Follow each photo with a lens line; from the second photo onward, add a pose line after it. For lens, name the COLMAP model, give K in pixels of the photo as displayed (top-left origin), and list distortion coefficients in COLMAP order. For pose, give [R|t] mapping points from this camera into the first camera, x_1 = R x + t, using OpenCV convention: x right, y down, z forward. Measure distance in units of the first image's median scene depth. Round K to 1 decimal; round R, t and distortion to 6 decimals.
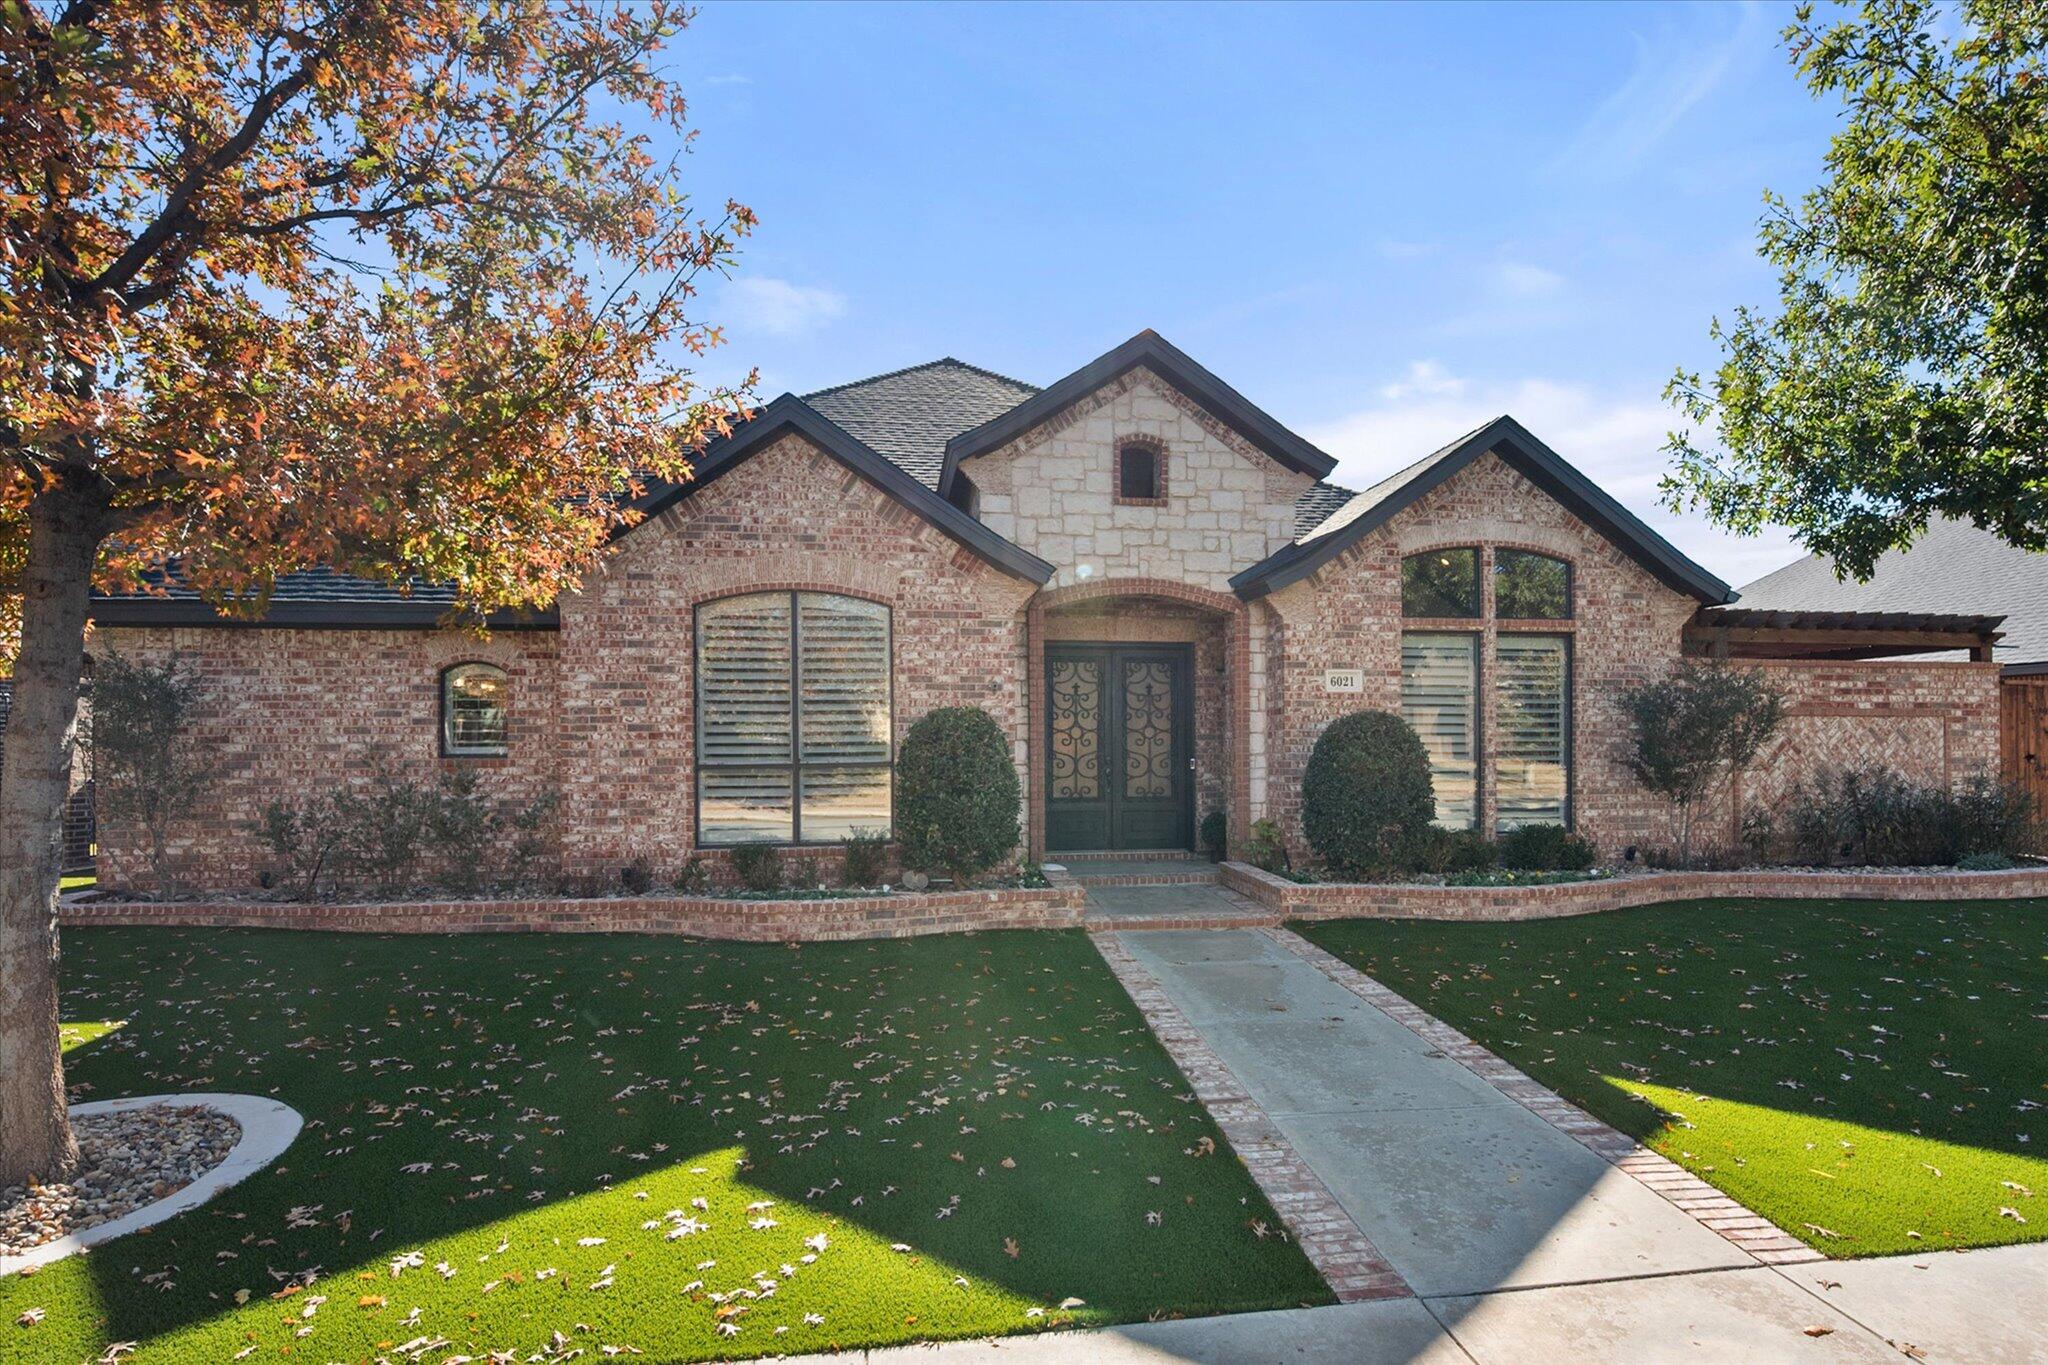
lens RADIAL K [[813.6, 0, 1169.2], [0, 813.6, 671.9], [0, 0, 1]] dist [-0.000928, 0.000622]
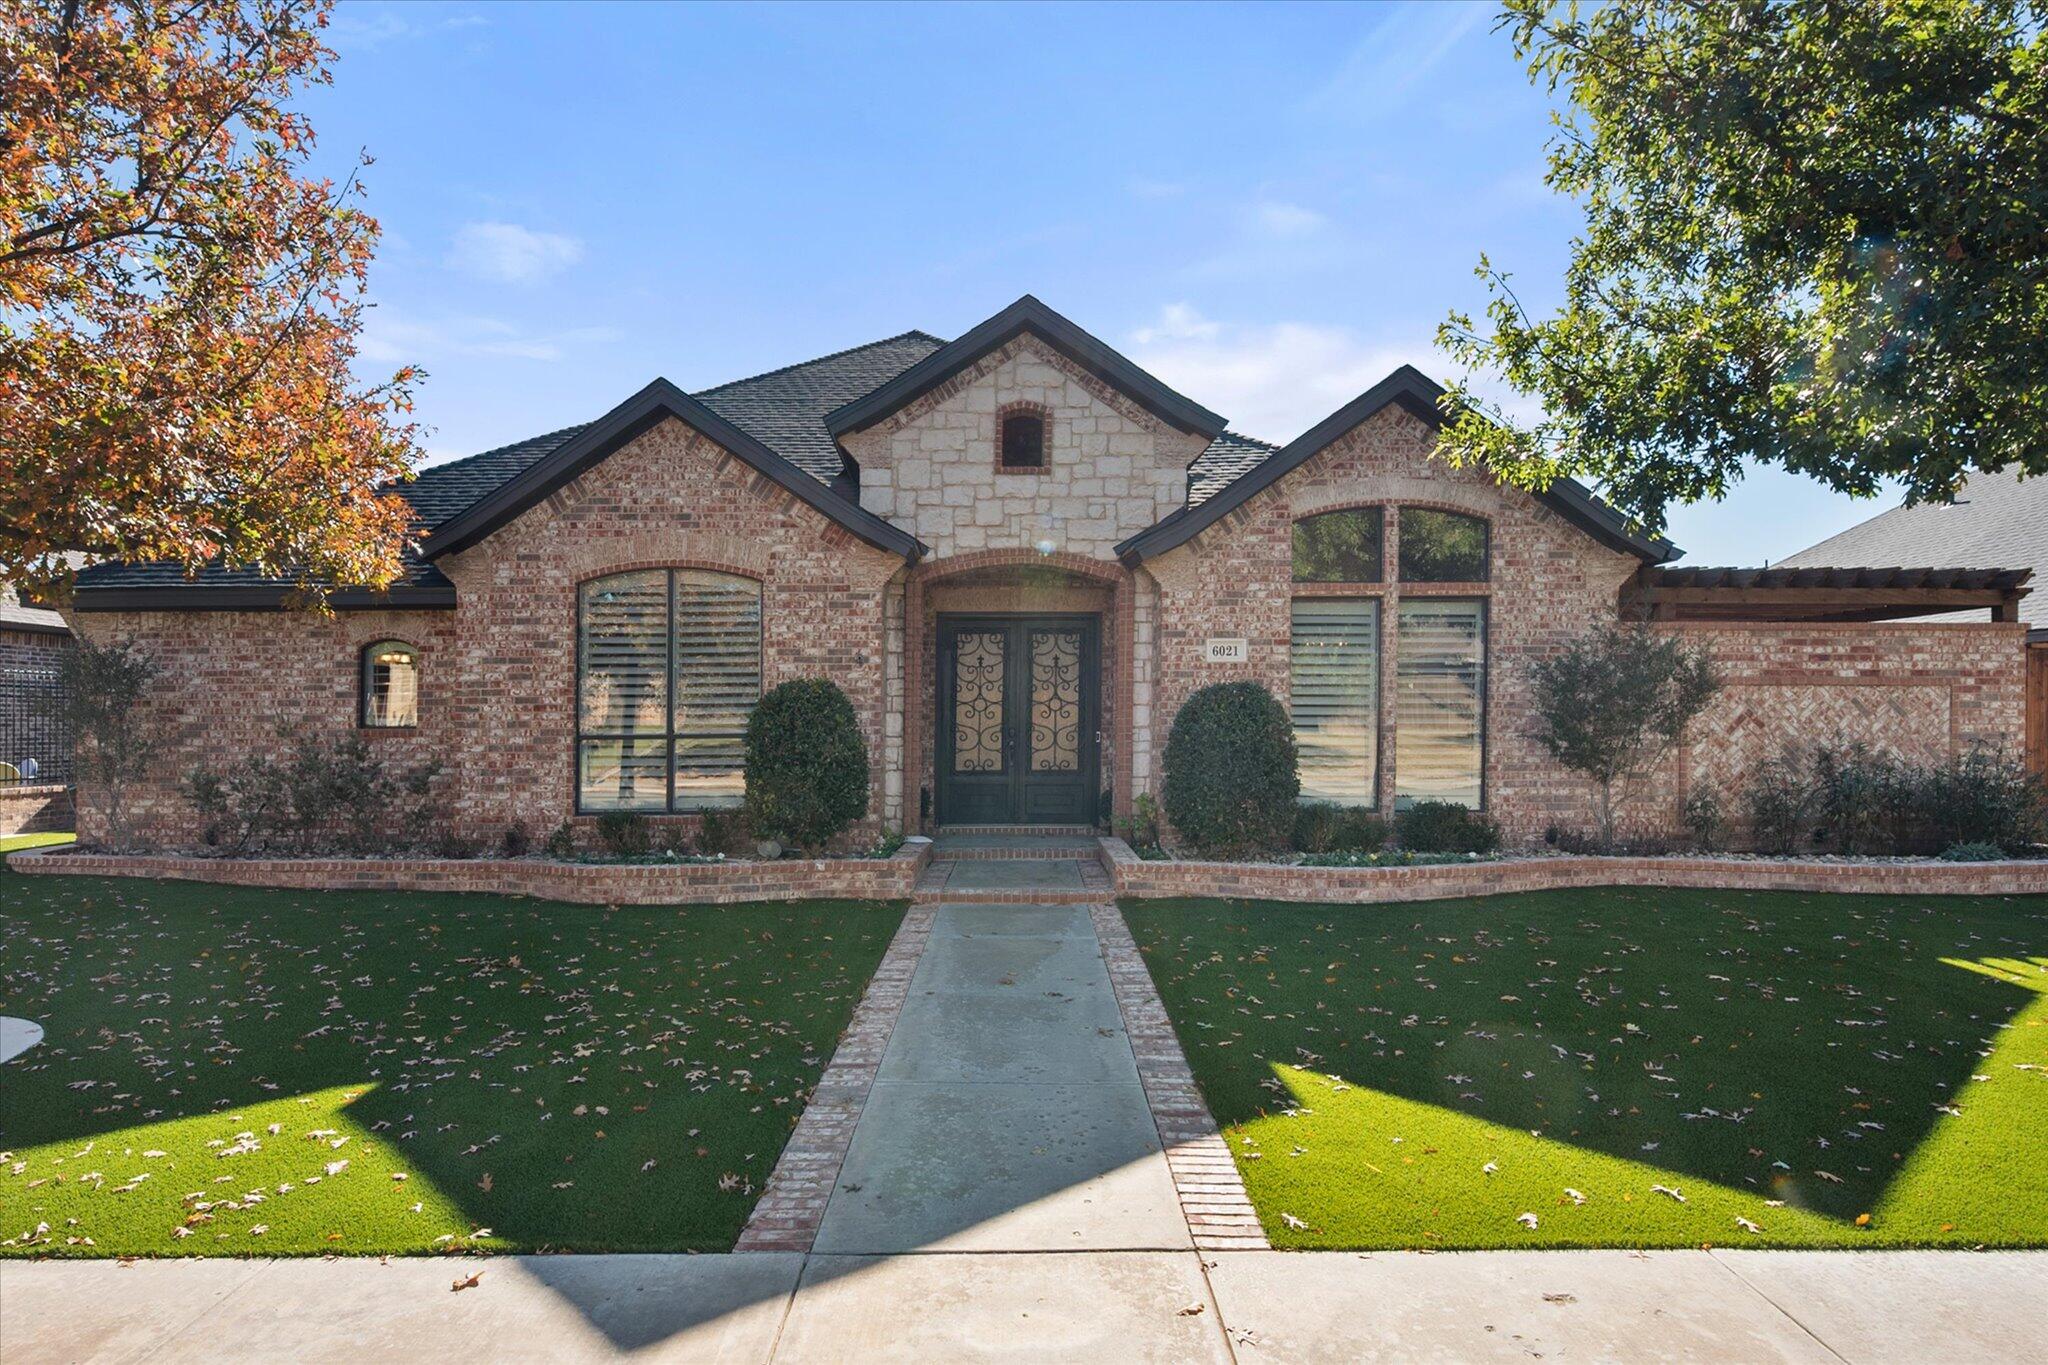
lens RADIAL K [[851.9, 0, 1182.3], [0, 851.9, 641.5], [0, 0, 1]] dist [-0.000613, 0.000212]
pose [[0.993342, -0.009831, -0.114781, 0.301656], [0.009502, 0.999949, -0.003418, 0.003809], [0.114809, 0.002305, 0.993385, -0.002483]]
